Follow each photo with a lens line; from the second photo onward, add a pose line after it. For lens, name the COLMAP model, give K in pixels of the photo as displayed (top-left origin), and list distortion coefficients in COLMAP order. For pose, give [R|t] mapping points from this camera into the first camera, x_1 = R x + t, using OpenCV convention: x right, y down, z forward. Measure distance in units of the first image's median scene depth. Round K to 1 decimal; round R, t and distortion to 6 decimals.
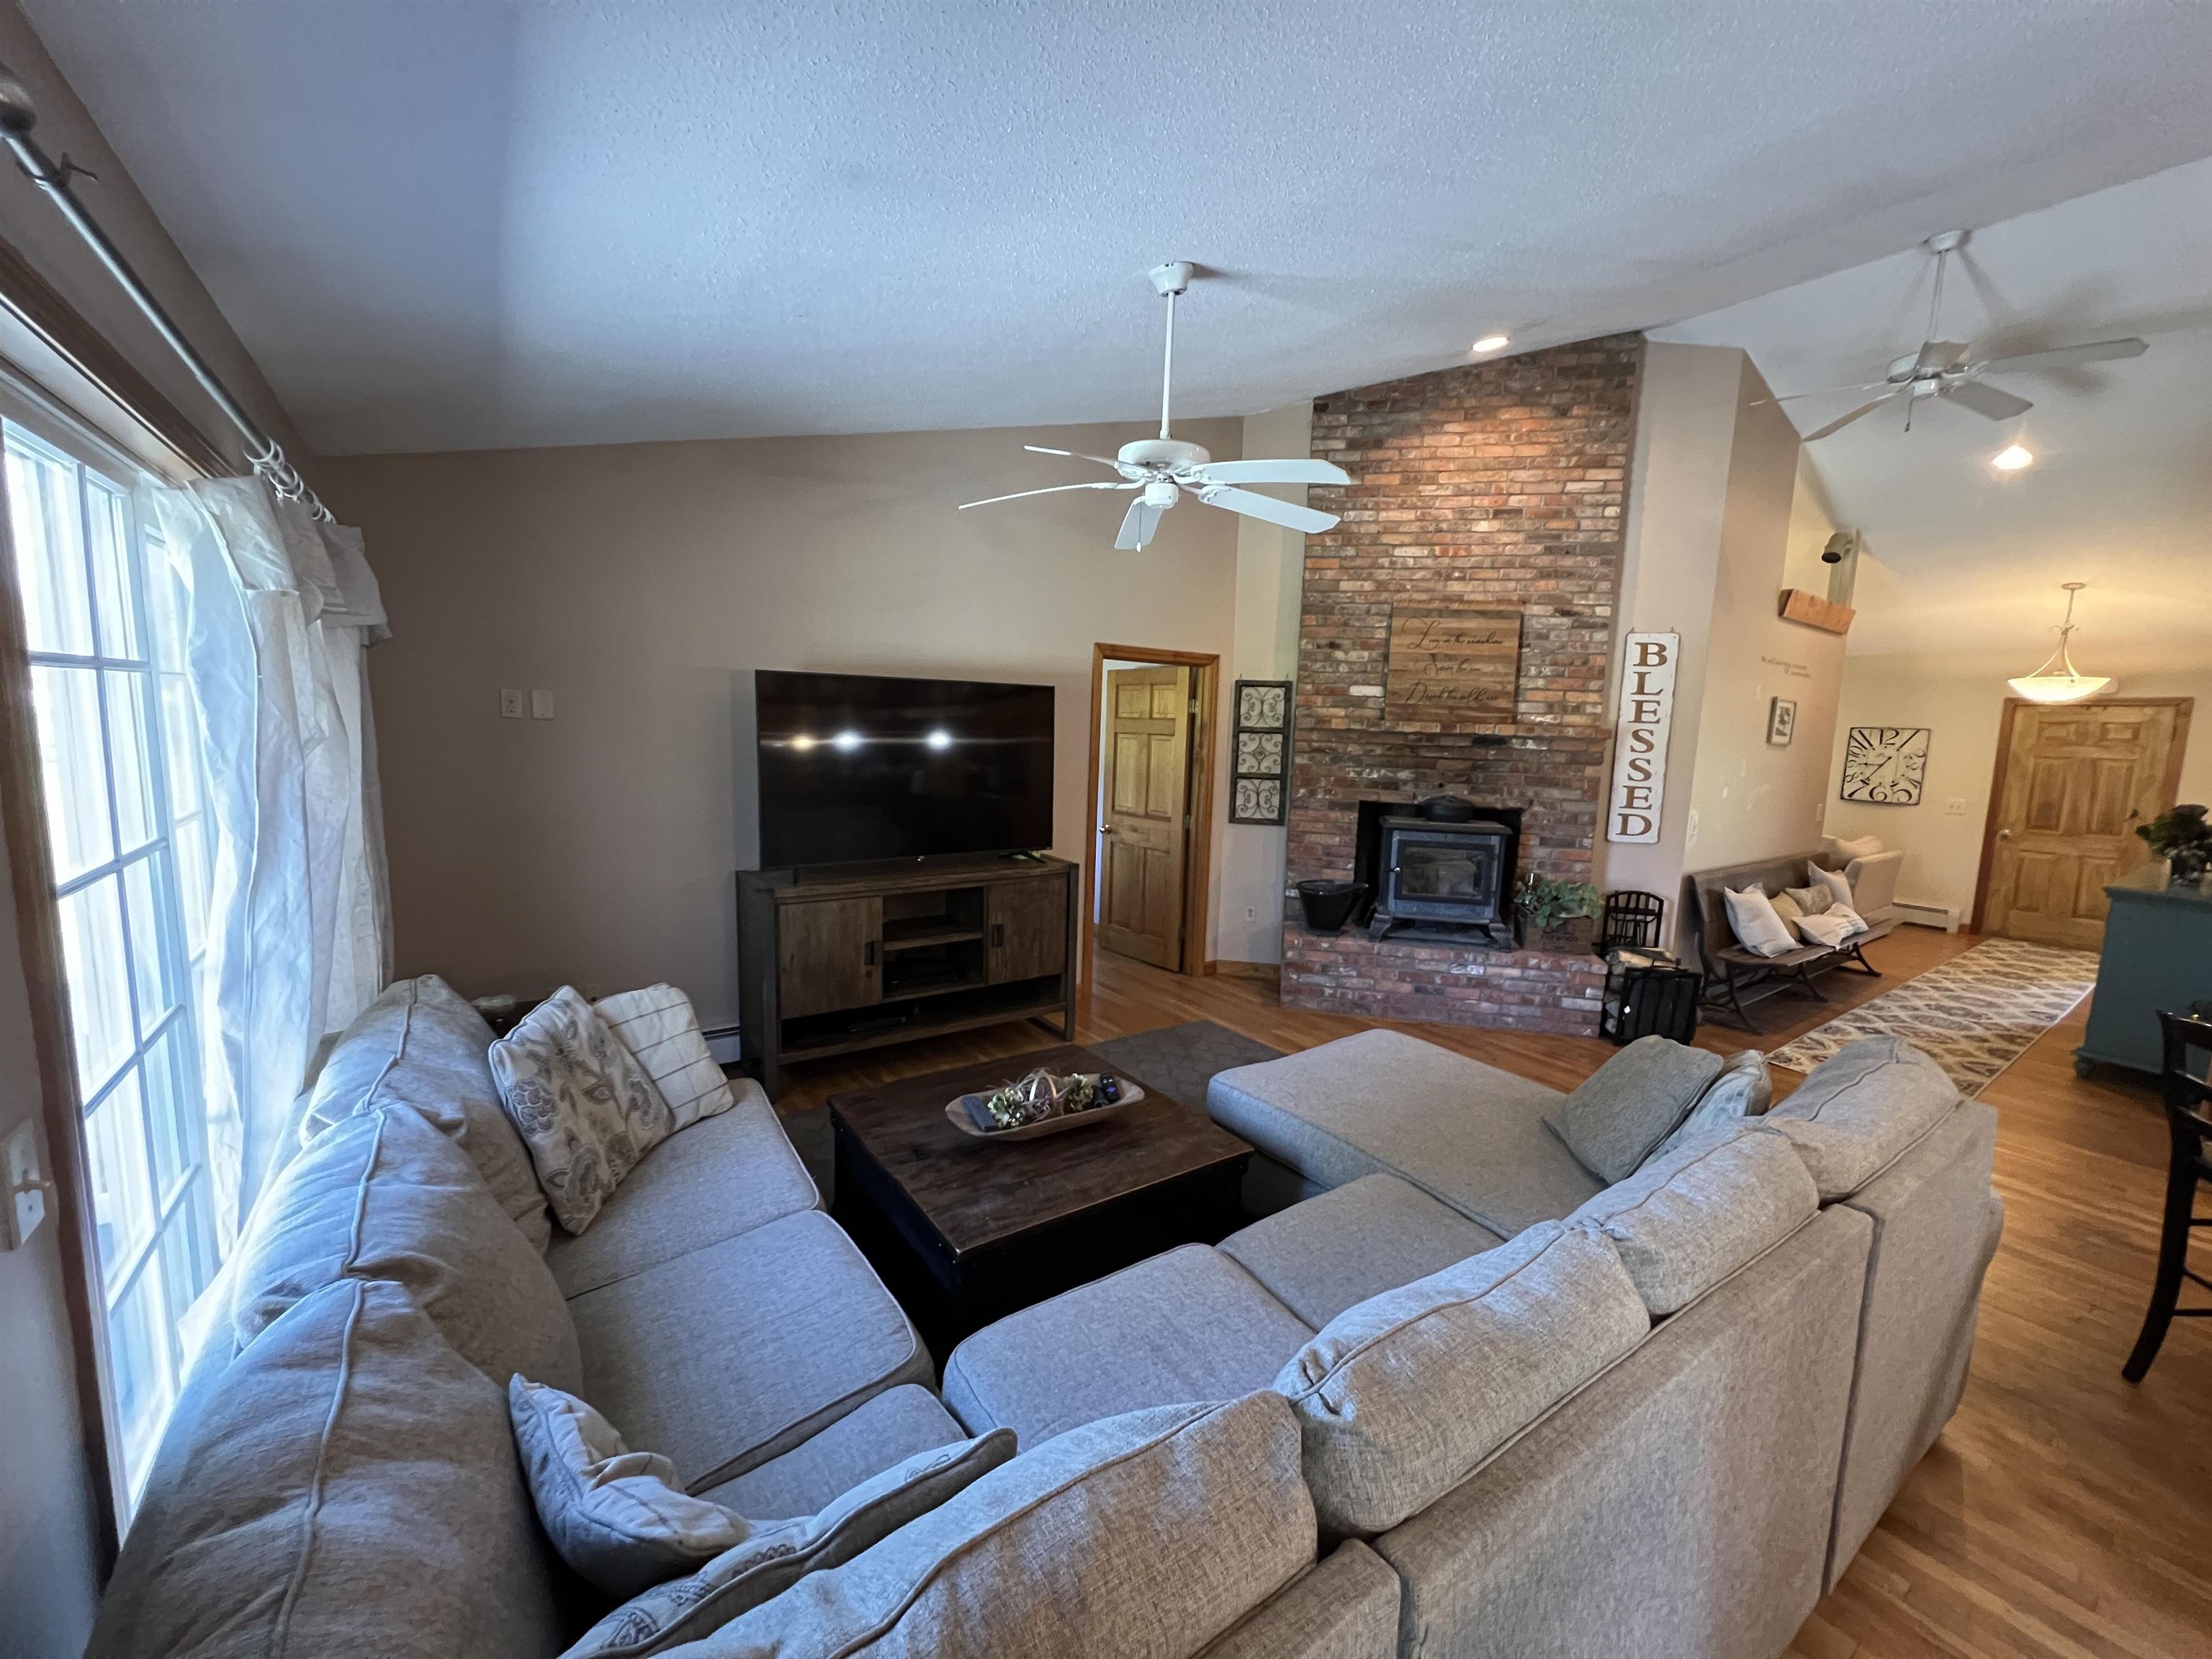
lens RADIAL K [[881.2, 0, 1107.6], [0, 881.2, 830.5], [0, 0, 1]] dist [-0.001666, 0.000013]
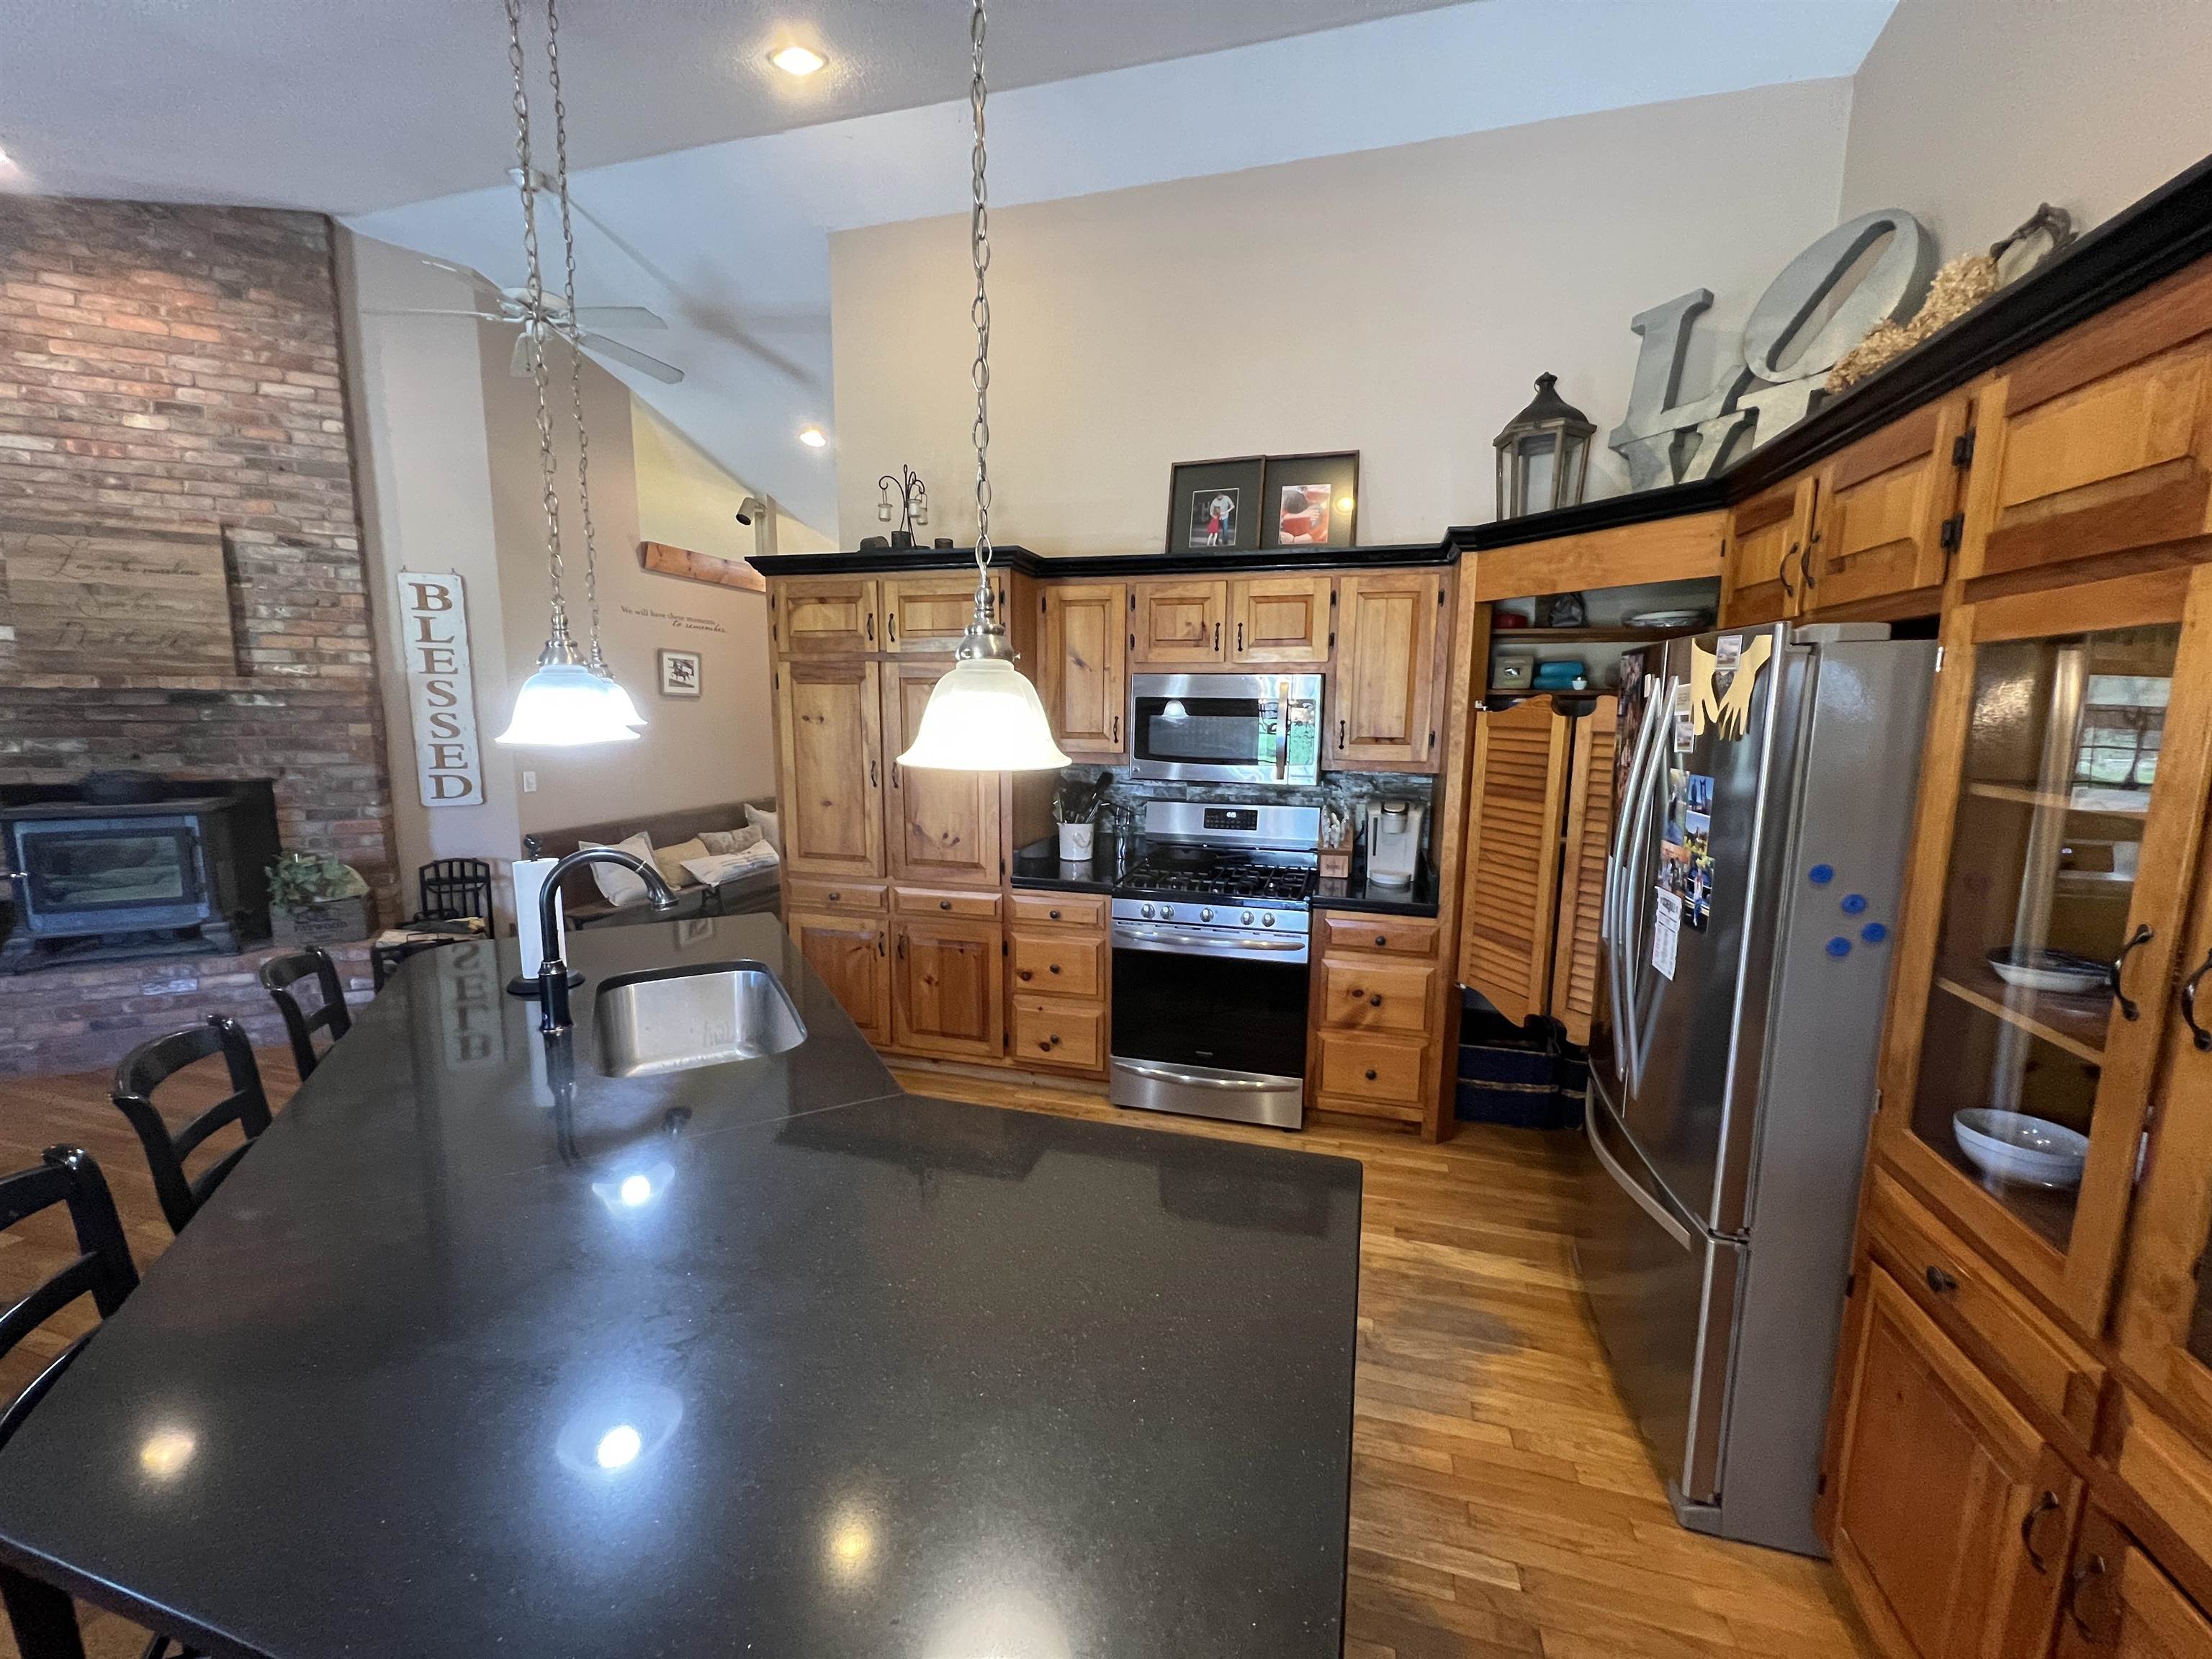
lens RADIAL K [[881.2, 0, 1107.4], [0, 881.2, 830.4], [0, 0, 1]] dist [-0.001666, 0.000013]
pose [[0.781456, -0.116394, 0.613008, 0.575995], [0.093386, 0.993199, 0.069534, 0.039944], [-0.616932, 0.002908, 0.787011, -0.139082]]
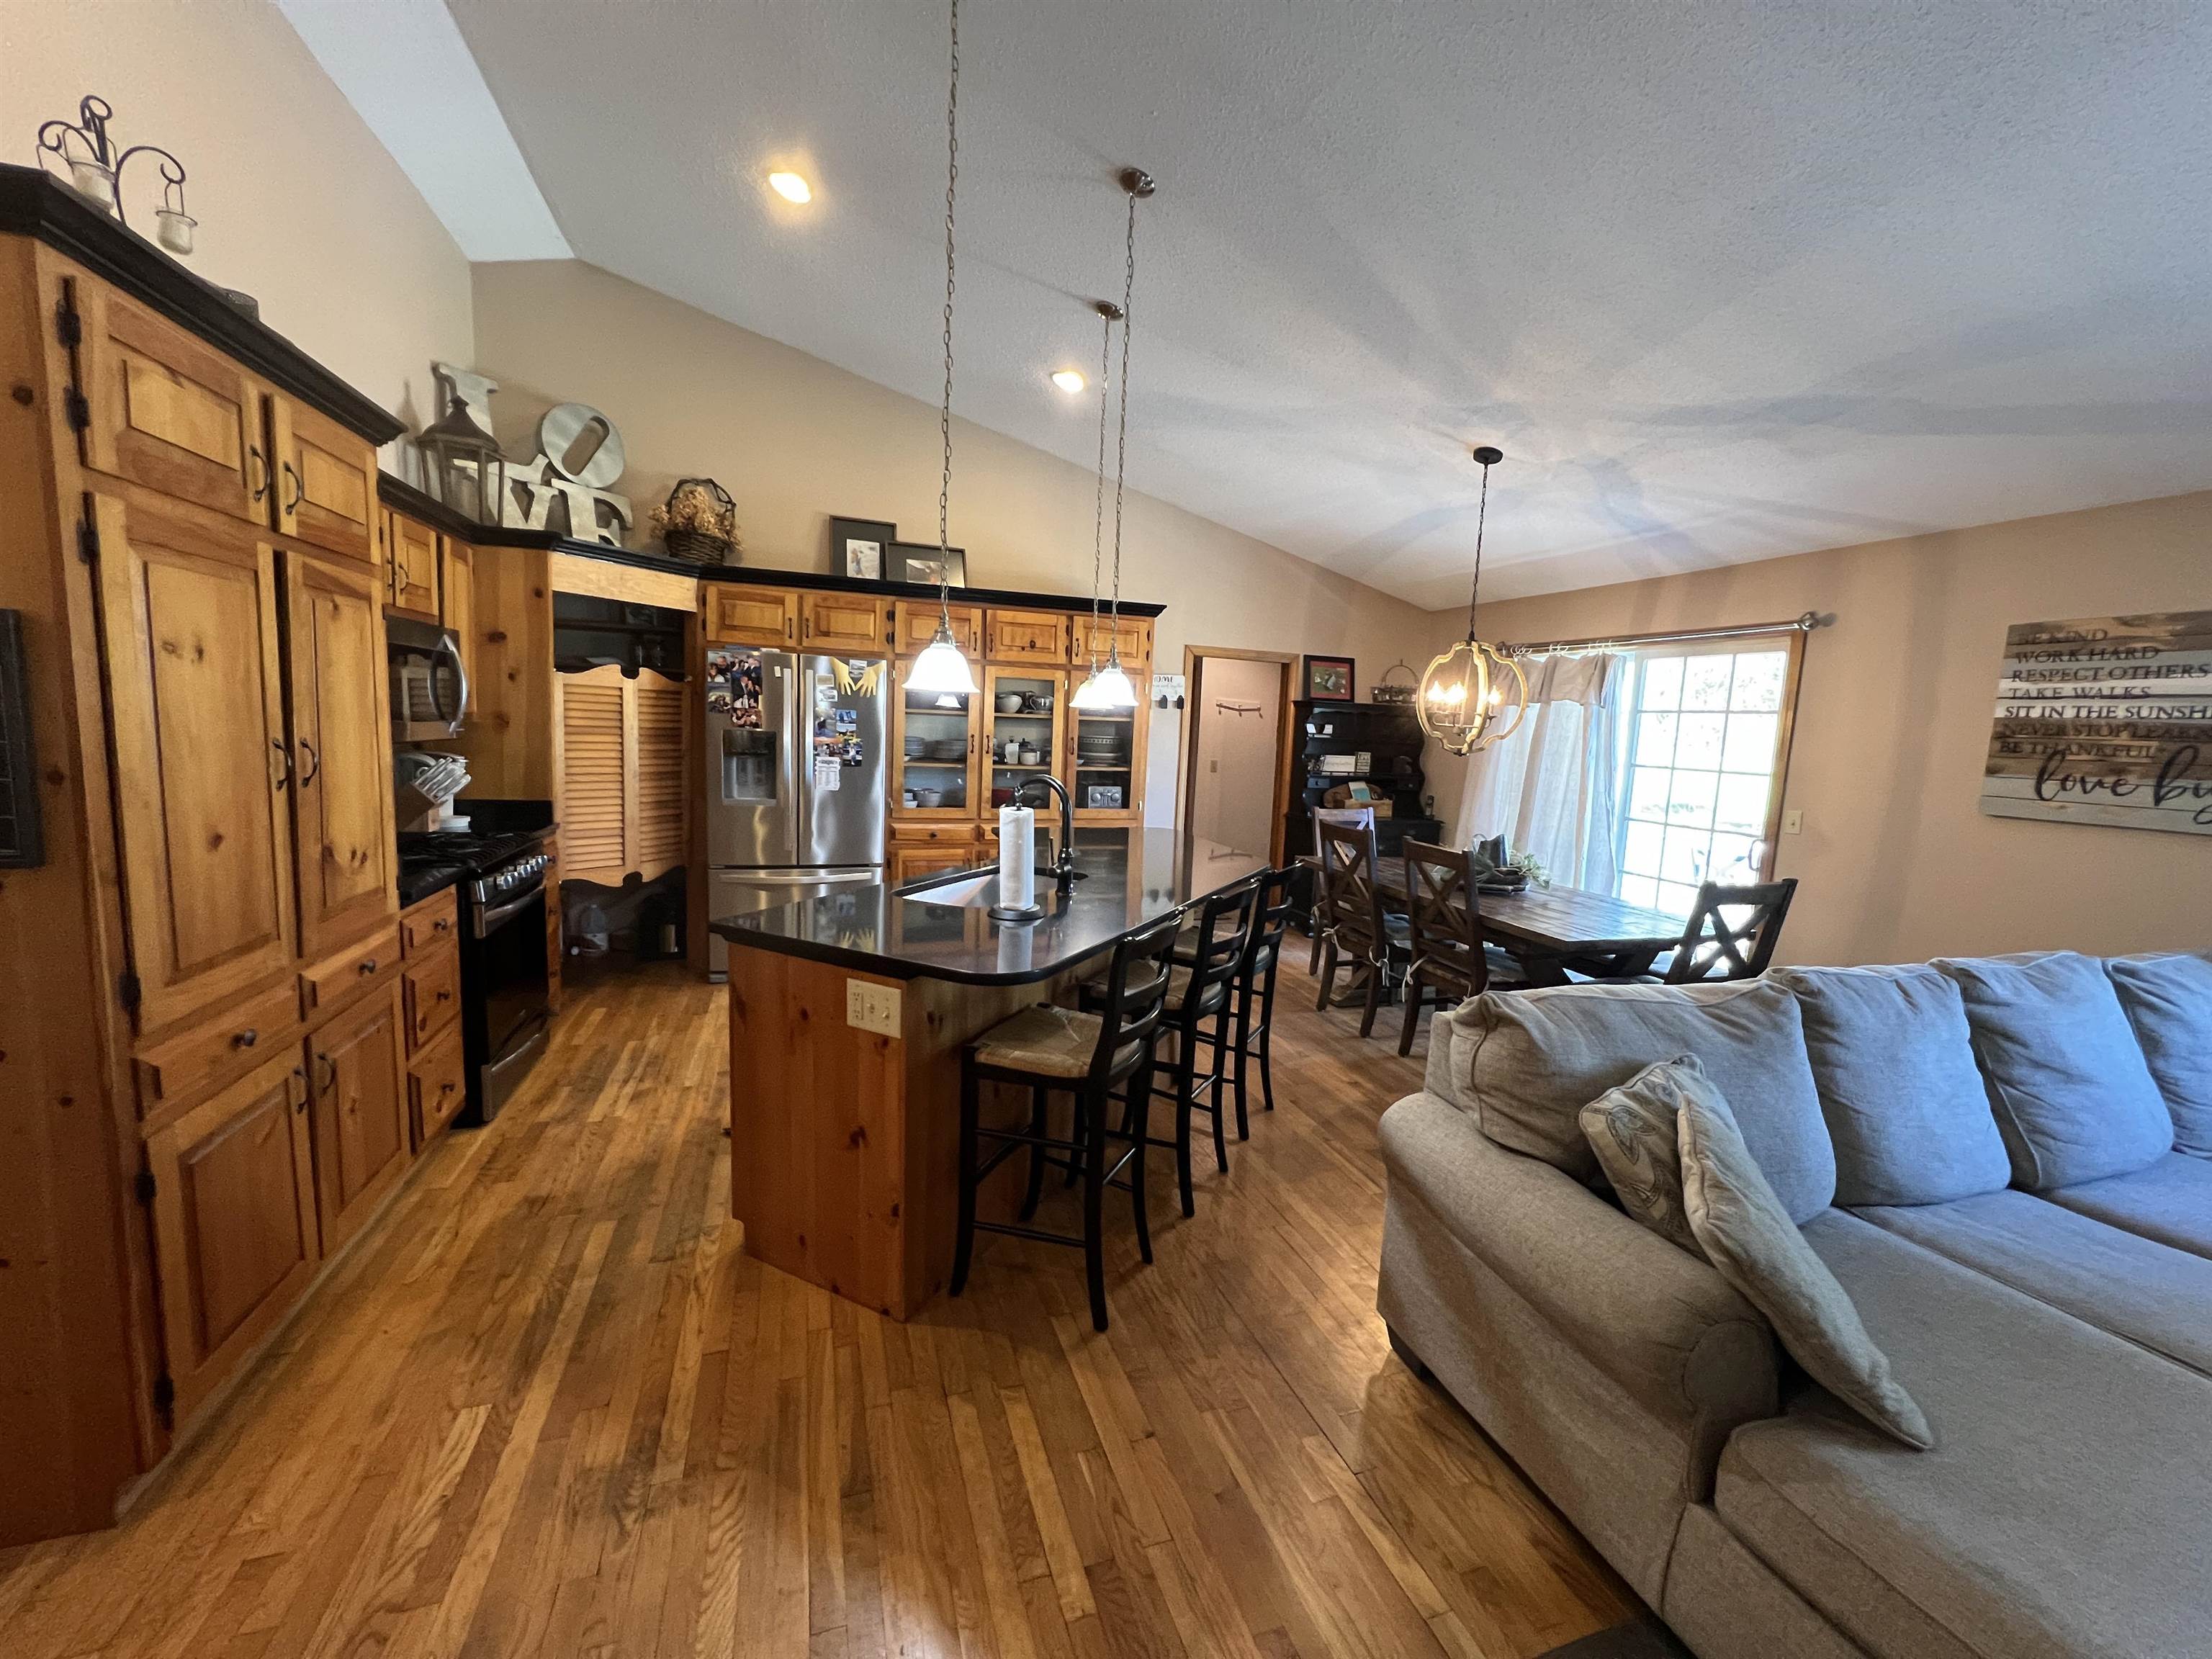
lens RADIAL K [[881.2, 0, 1100.5], [0, 881.2, 836.0], [0, 0, 1]] dist [-0.001666, 0.000013]
pose [[-0.952988, -0.111803, 0.281626, 0.436047], [-0.038974, 0.966946, 0.251984, -0.051502], [-0.300490, 0.229162, -0.925846, 0.795188]]
